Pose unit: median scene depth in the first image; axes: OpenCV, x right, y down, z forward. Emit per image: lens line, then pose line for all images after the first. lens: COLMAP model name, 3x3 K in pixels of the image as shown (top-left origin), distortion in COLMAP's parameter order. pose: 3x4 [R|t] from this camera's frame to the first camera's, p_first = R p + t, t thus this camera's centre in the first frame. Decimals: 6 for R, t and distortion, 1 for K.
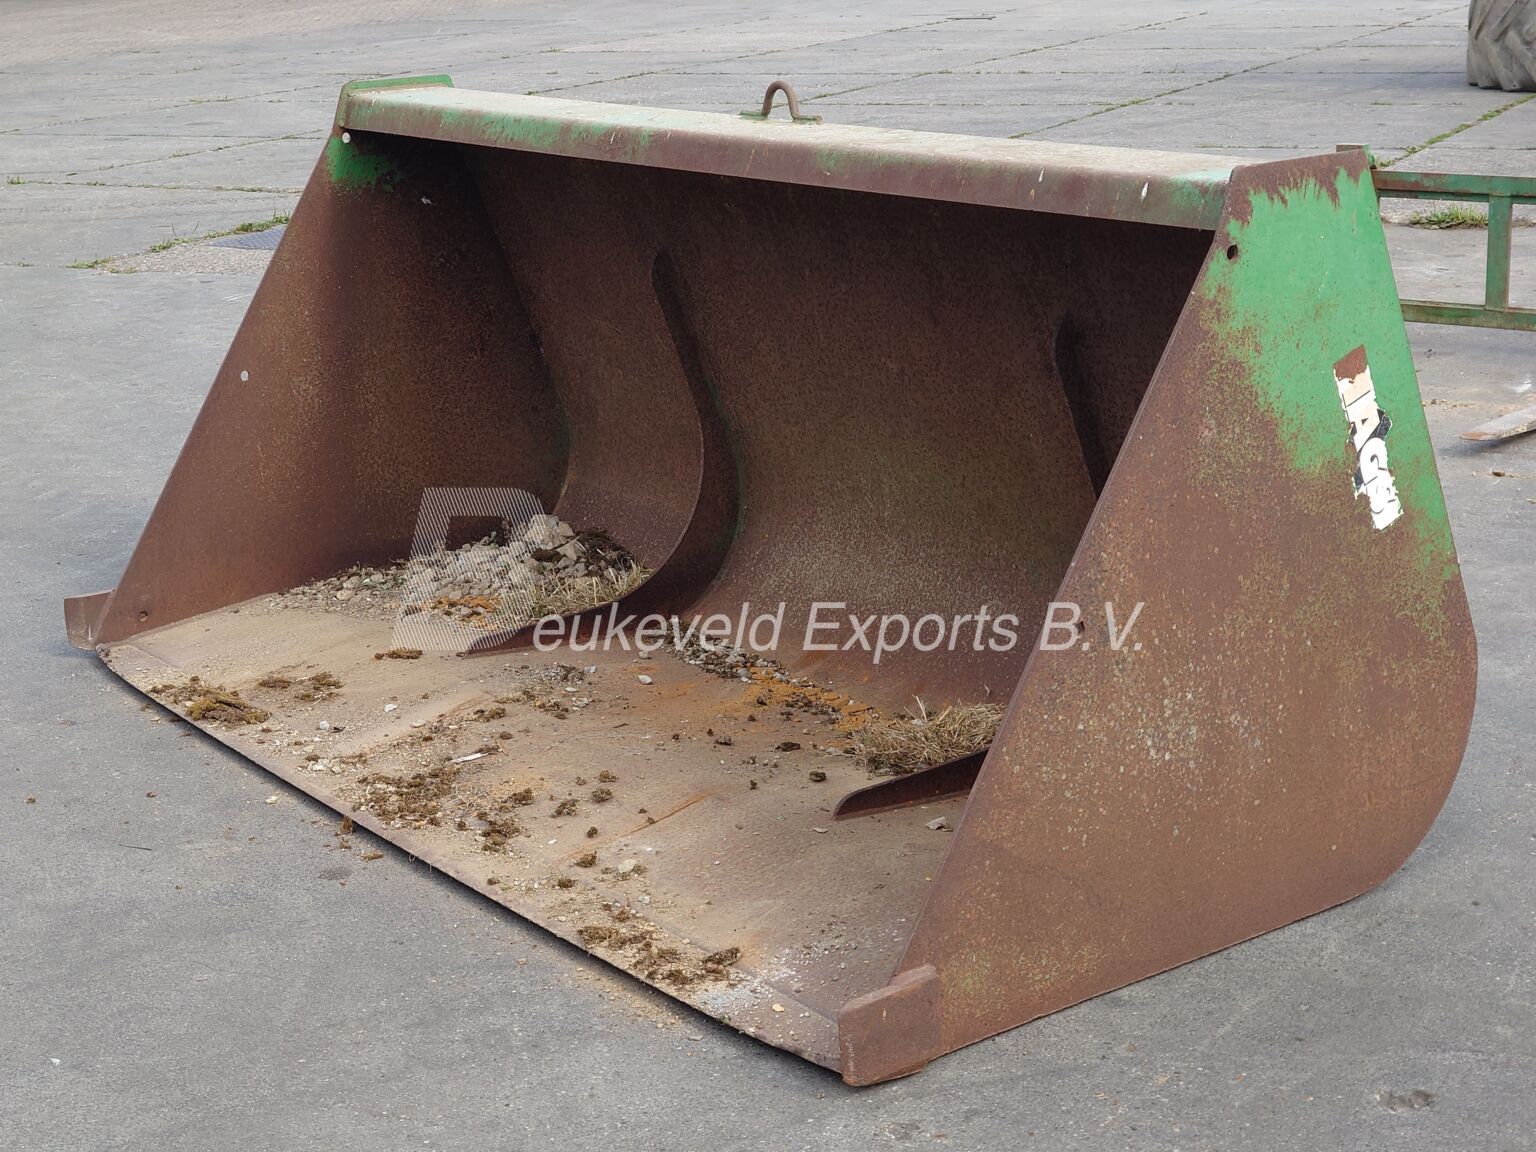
lens RADIAL K [[2701.5, 0, 768.0], [0, 2701.5, 576.0], [0, 0, 1]] dist [0.042161, 0.020627]
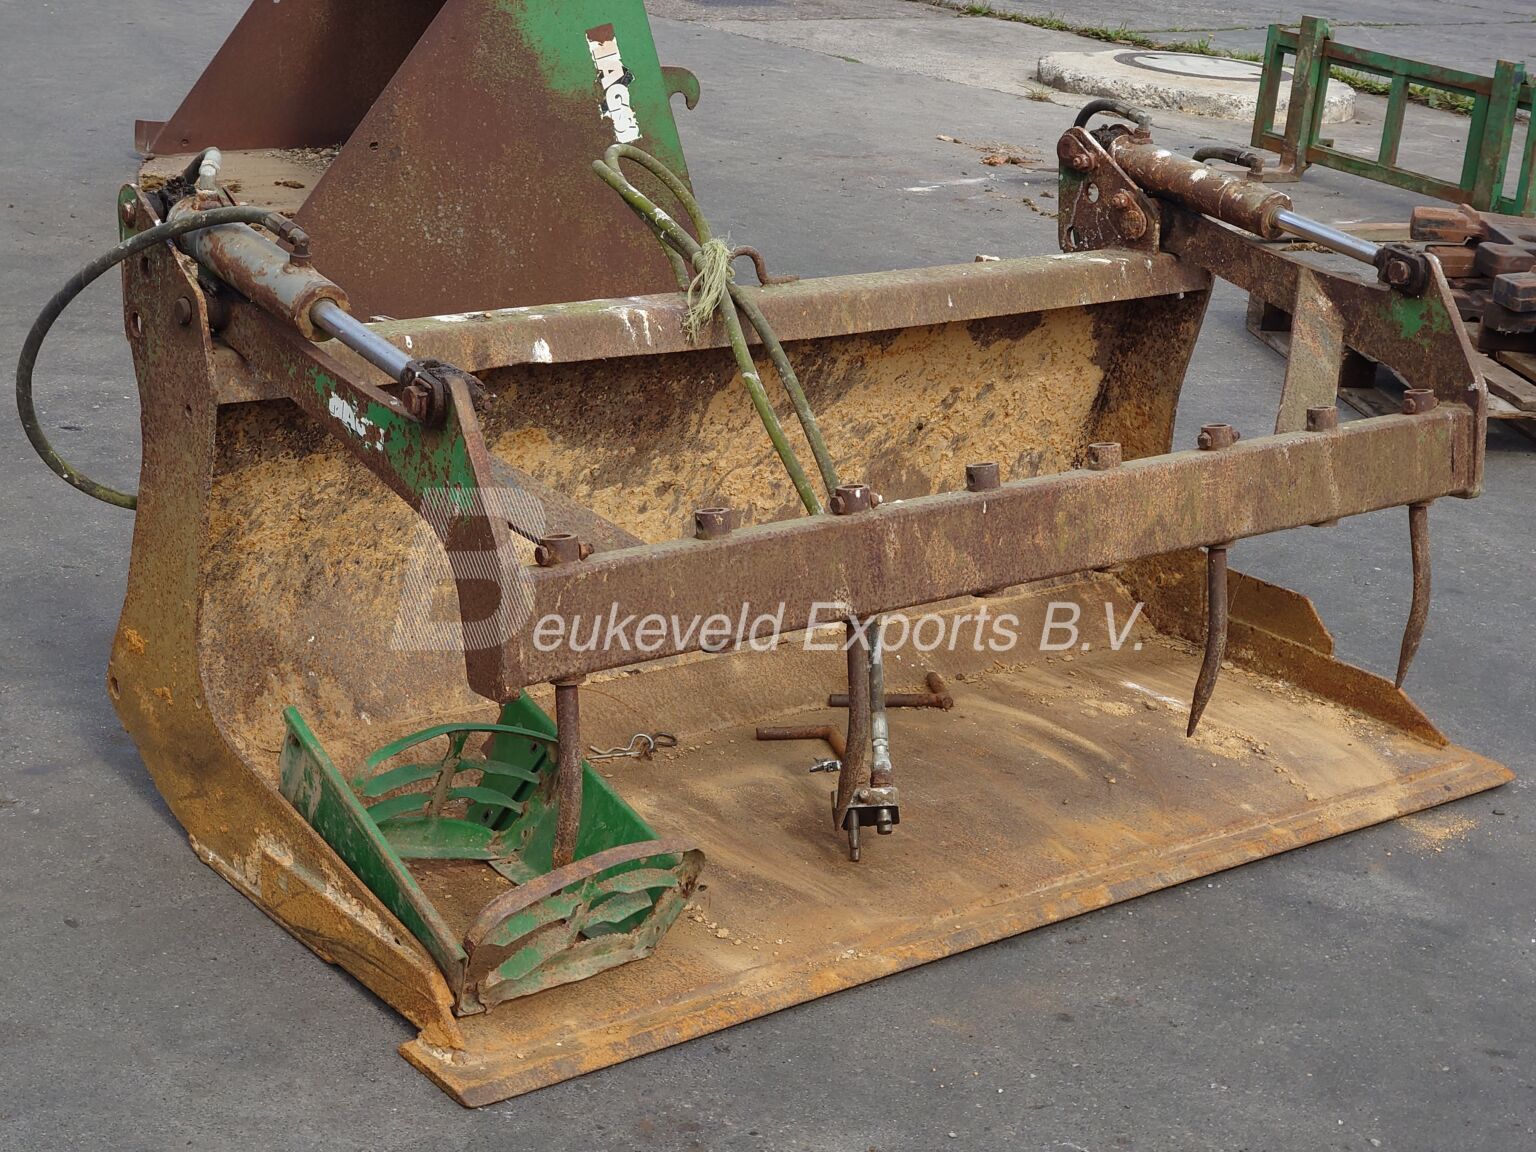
lens RADIAL K [[2701.5, 0, 768.0], [0, 2701.5, 576.0], [0, 0, 1]] dist [0.042161, 0.020627]
pose [[0.926723, 0.225963, -0.300209, 0.876312], [-0.211462, 0.974073, 0.080403, 0.089460], [0.310594, -0.011028, 0.950479, -0.539184]]
